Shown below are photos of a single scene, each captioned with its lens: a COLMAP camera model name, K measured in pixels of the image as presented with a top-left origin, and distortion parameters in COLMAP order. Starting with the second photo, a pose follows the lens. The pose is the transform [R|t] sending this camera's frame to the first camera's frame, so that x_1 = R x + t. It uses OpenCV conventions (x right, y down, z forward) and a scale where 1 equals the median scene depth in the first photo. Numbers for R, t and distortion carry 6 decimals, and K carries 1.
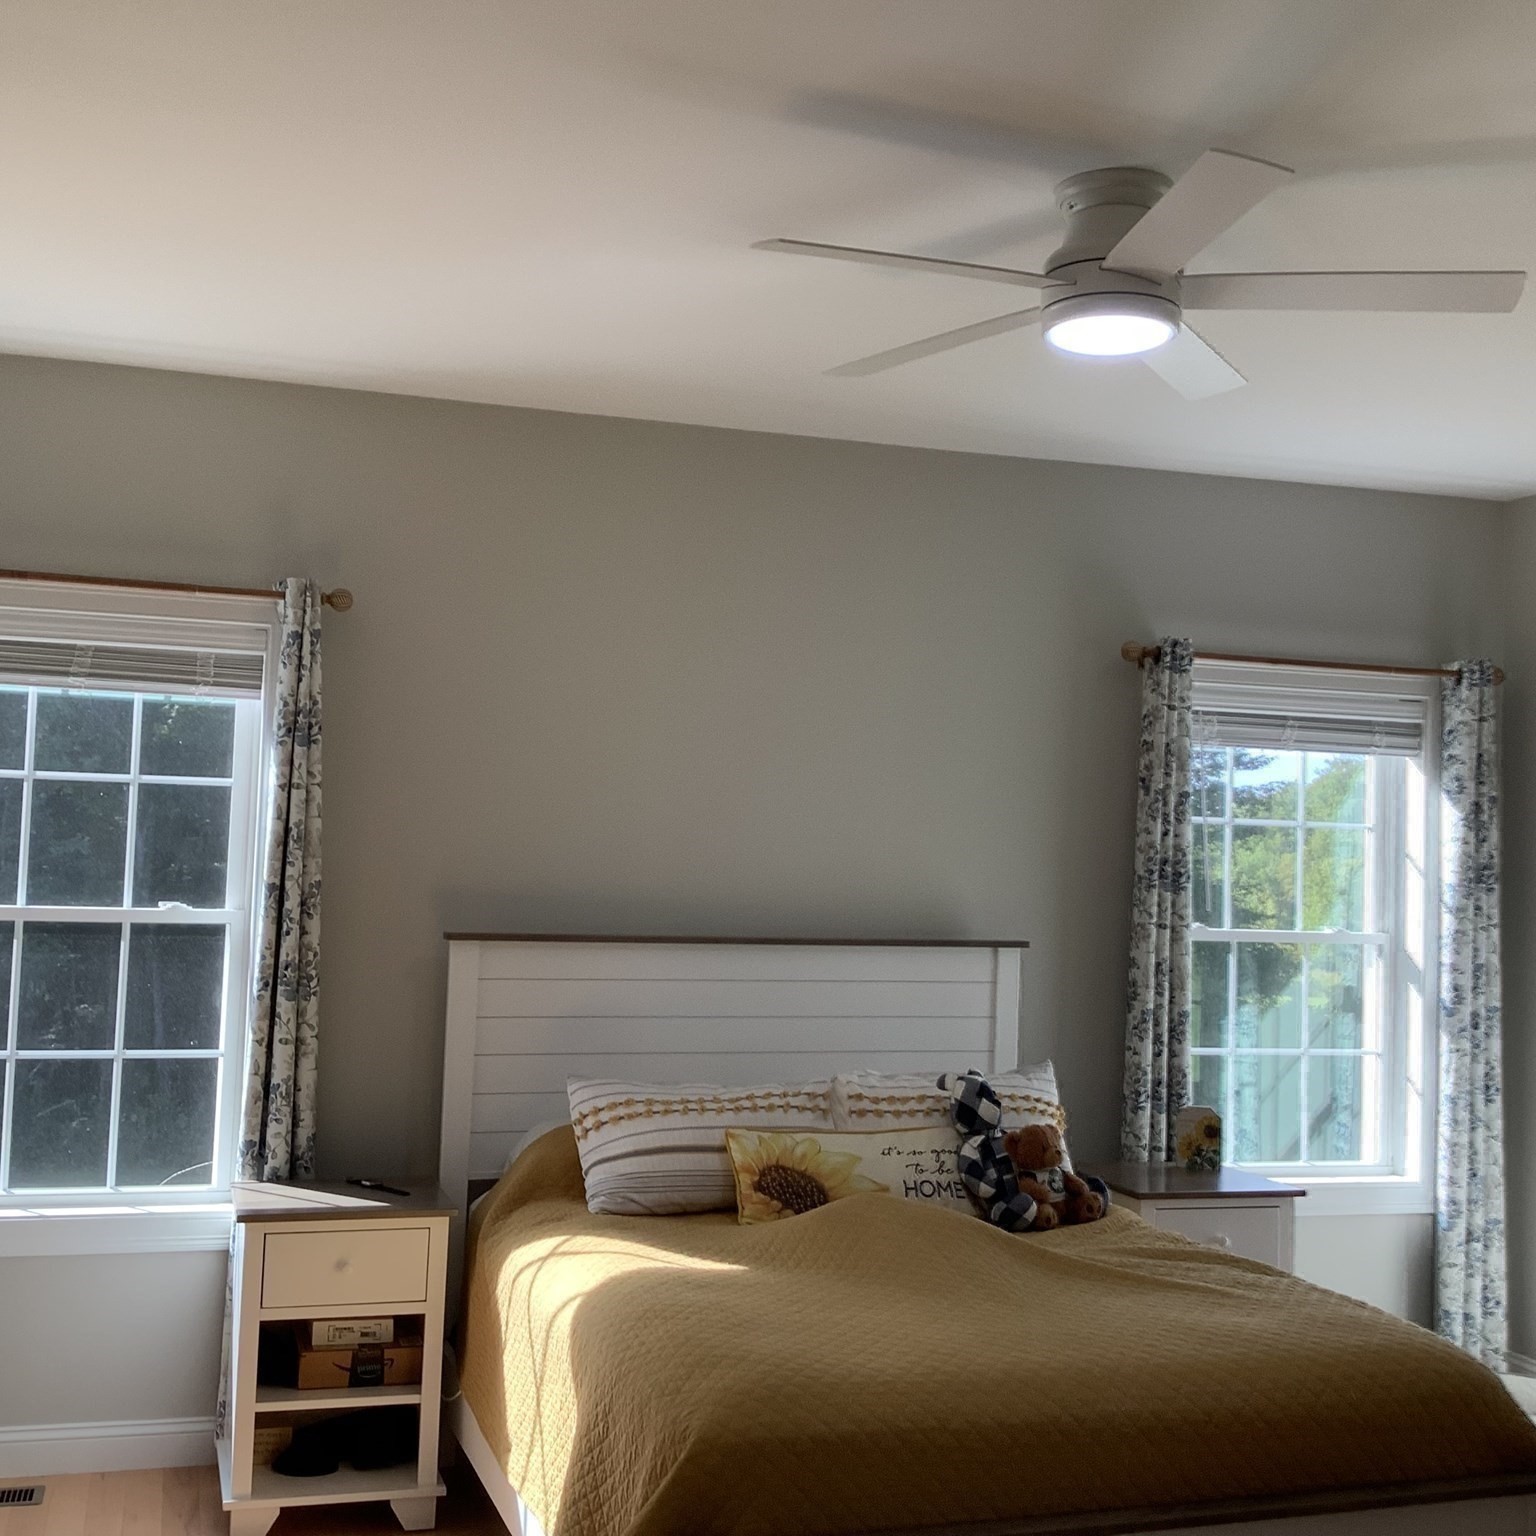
lens RADIAL K [[1872.3, 0, 767.4], [0, 1872.3, 802.2], [0, 0, 1]] dist [0.146815, -0.343120]
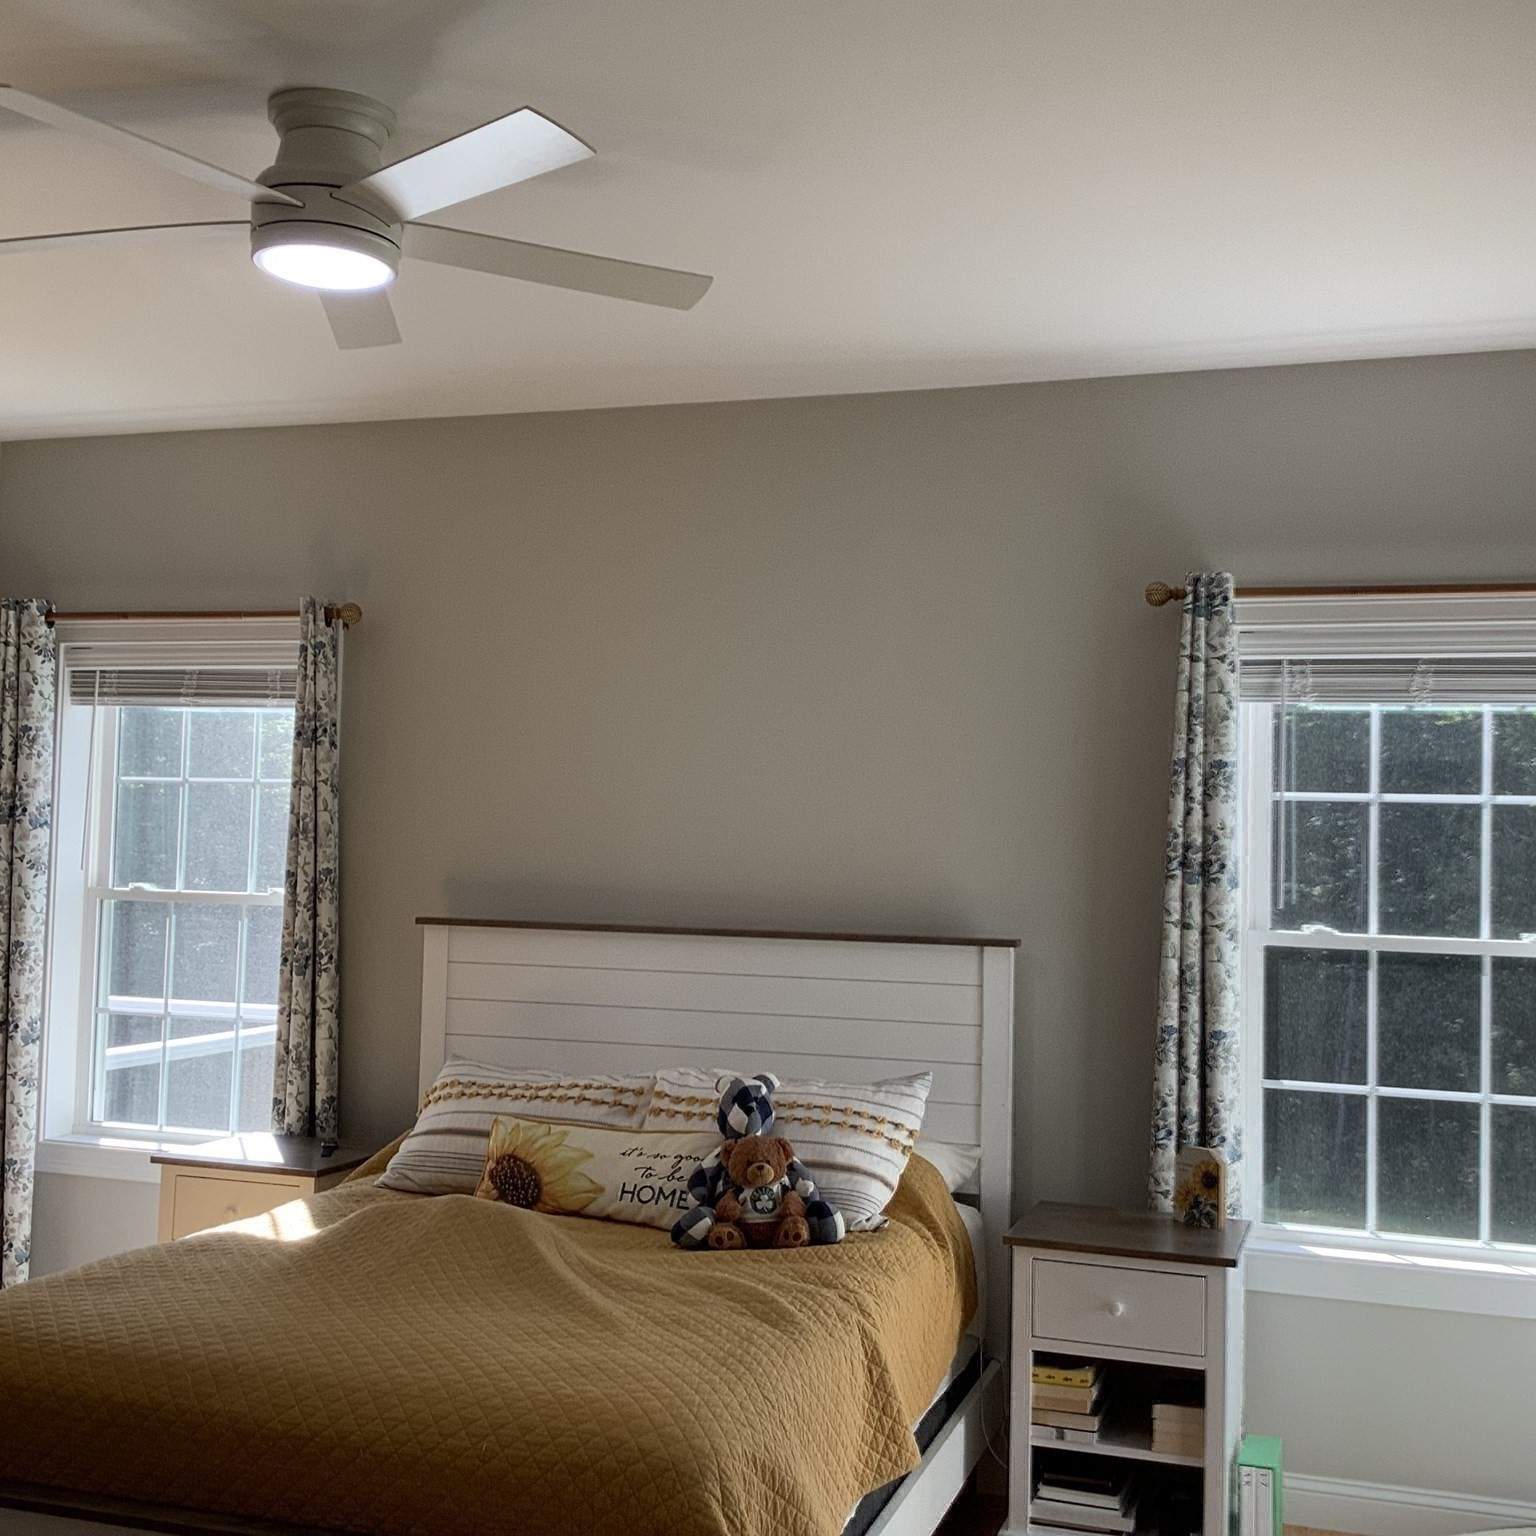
lens RADIAL K [[1872.3, 0, 767.4], [0, 1872.3, 802.2], [0, 0, 1]] dist [0.146815, -0.343120]
pose [[0.804084, -0.024478, -0.594012, 0.620053], [0.016203, 0.999683, -0.019262, 0.027959], [0.594295, 0.005864, 0.804225, 0.260363]]
